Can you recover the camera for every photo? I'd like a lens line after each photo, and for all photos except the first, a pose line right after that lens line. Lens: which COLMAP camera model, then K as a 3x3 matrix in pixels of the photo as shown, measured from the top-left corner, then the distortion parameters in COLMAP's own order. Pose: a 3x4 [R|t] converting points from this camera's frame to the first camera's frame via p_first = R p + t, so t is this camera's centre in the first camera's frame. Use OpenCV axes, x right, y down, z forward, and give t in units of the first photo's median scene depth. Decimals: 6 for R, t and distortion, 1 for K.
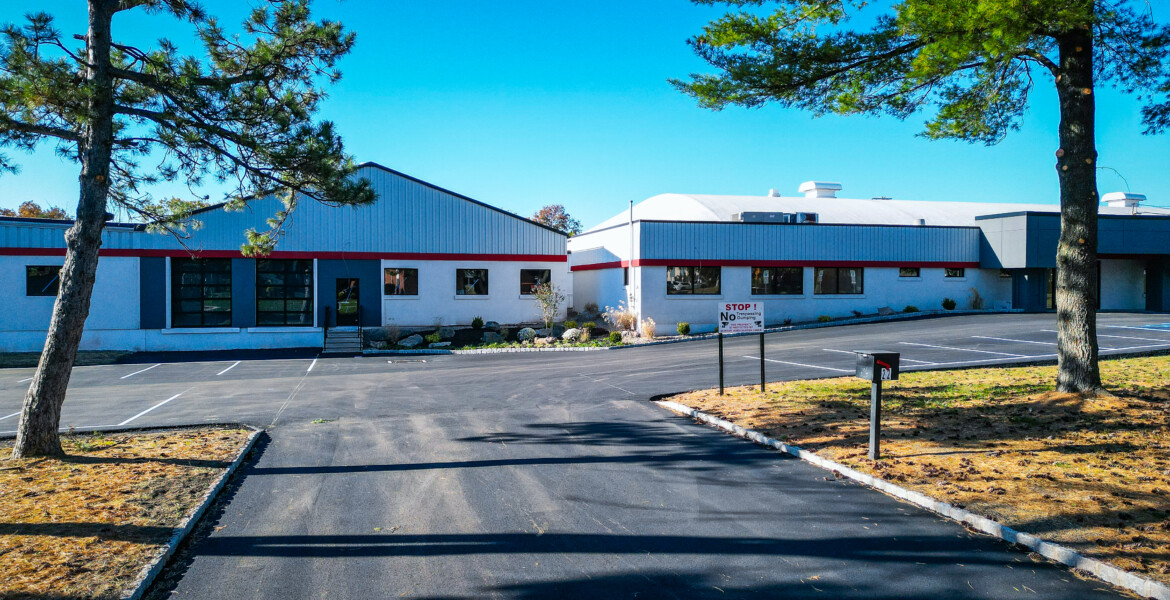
lens RADIAL K [[817.4, 0, 578.4], [0, 817.4, 309.3], [0, 0, 1]] dist [0.070313, -0.057385]
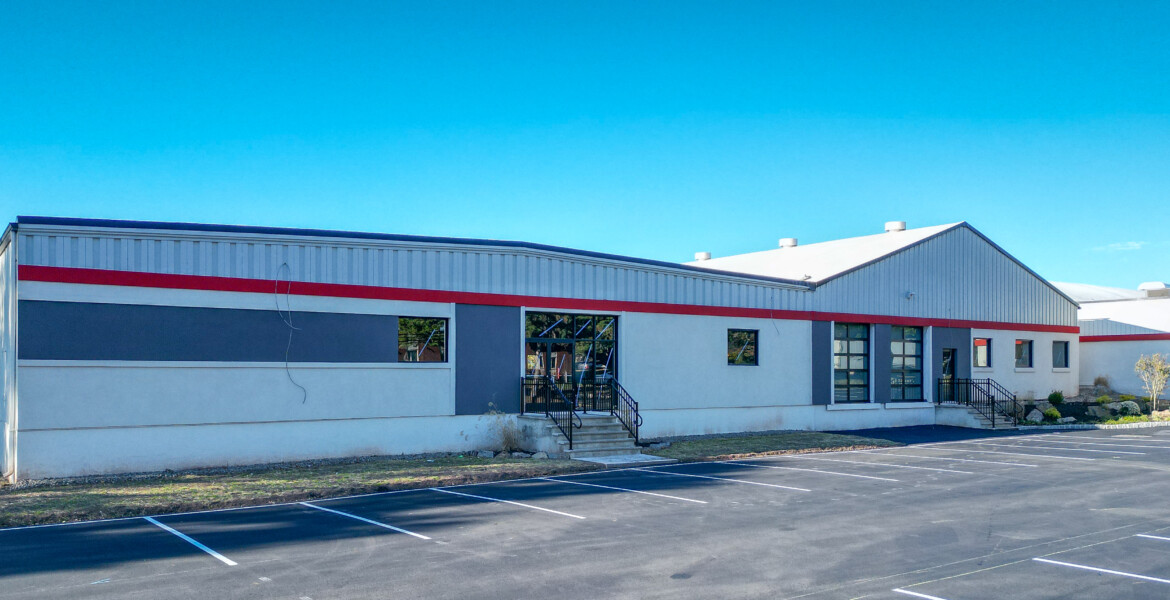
lens RADIAL K [[902.7, 0, 556.4], [0, 902.7, 366.0], [0, 0, 1]] dist [0.050923, -0.049860]
pose [[0.945762, 0.004227, 0.324833, -1.034616], [0.005039, 0.999604, -0.027677, 0.007835], [-0.324821, 0.027813, 0.945366, 0.196879]]
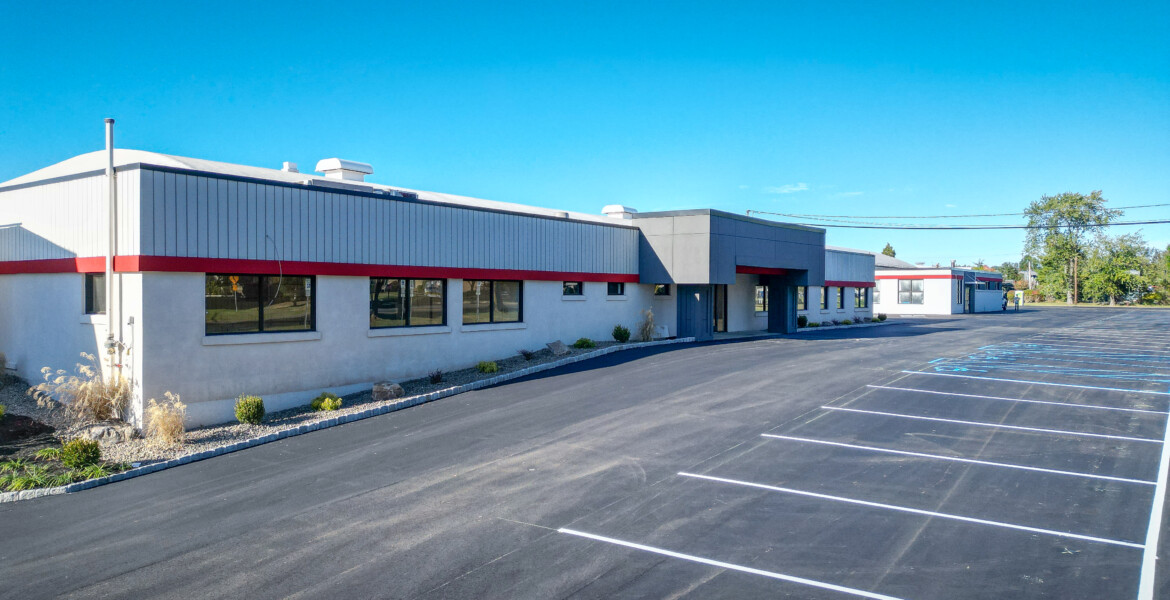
lens RADIAL K [[817.4, 0, 574.6], [0, 817.4, 307.3], [0, 0, 1]] dist [0.070313, -0.057385]
pose [[0.787116, -0.008843, 0.616741, -0.012938], [0.012371, 0.999922, -0.001451, -0.029498], [-0.616681, 0.008772, 0.787164, 0.492805]]
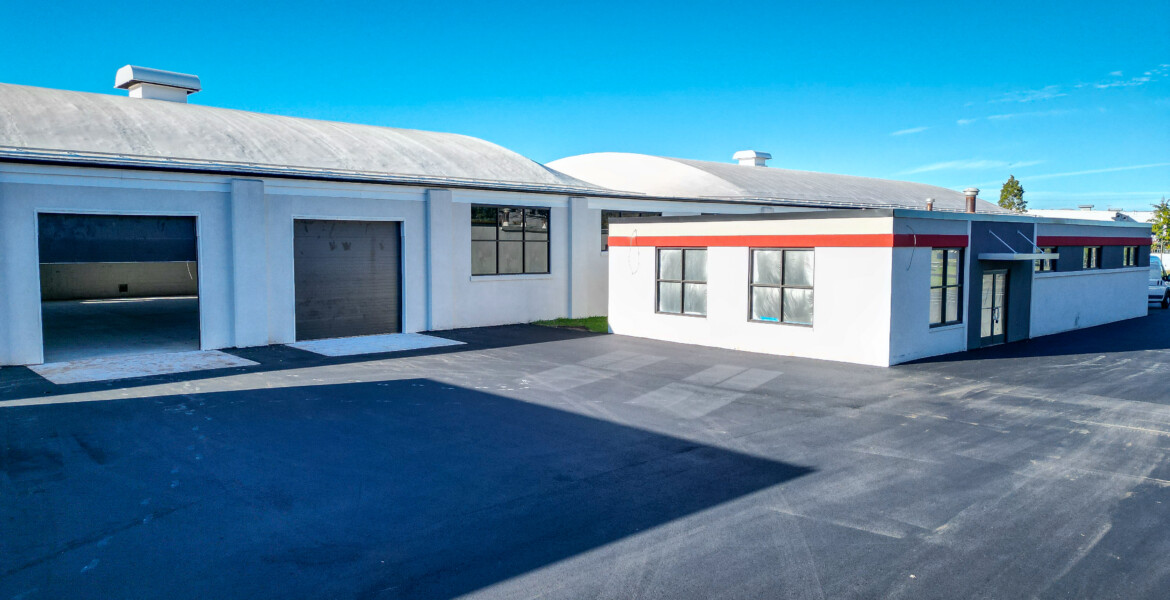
lens RADIAL K [[817.4, 0, 584.0], [0, 817.4, 295.7], [0, 0, 1]] dist [0.070313, -0.057385]
pose [[0.888550, -0.029107, 0.457855, 1.314927], [0.011389, 0.999077, 0.041411, -0.077140], [-0.458638, -0.031582, 0.888062, 1.019778]]
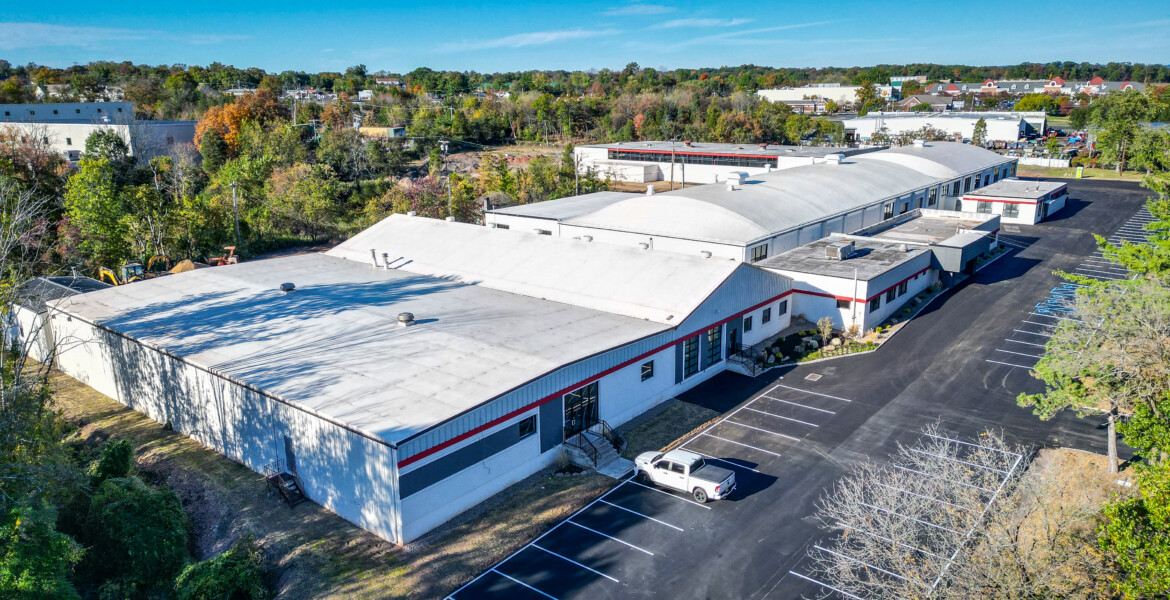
lens RADIAL K [[817.4, 0, 579.7], [0, 817.4, 293.7], [0, 0, 1]] dist [0.070313, -0.057385]
pose [[0.814090, -0.153409, 0.560109, -1.535465], [0.025158, 0.972889, 0.229899, -0.528507], [-0.580193, -0.173068, 0.795879, -0.184190]]
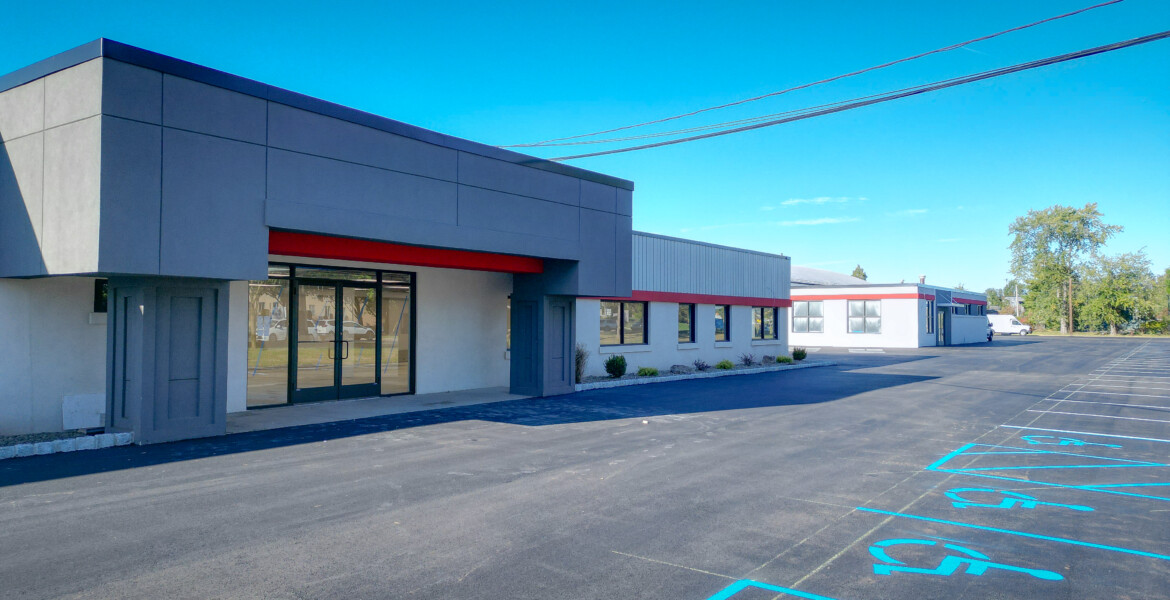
lens RADIAL K [[817.4, 0, 578.3], [0, 817.4, 307.8], [0, 0, 1]] dist [0.070313, -0.057385]
pose [[0.775302, 0.012018, 0.631476, 0.496806], [0.014873, 0.999194, -0.037277, -0.029137], [-0.631415, 0.038293, 0.774499, 0.729190]]
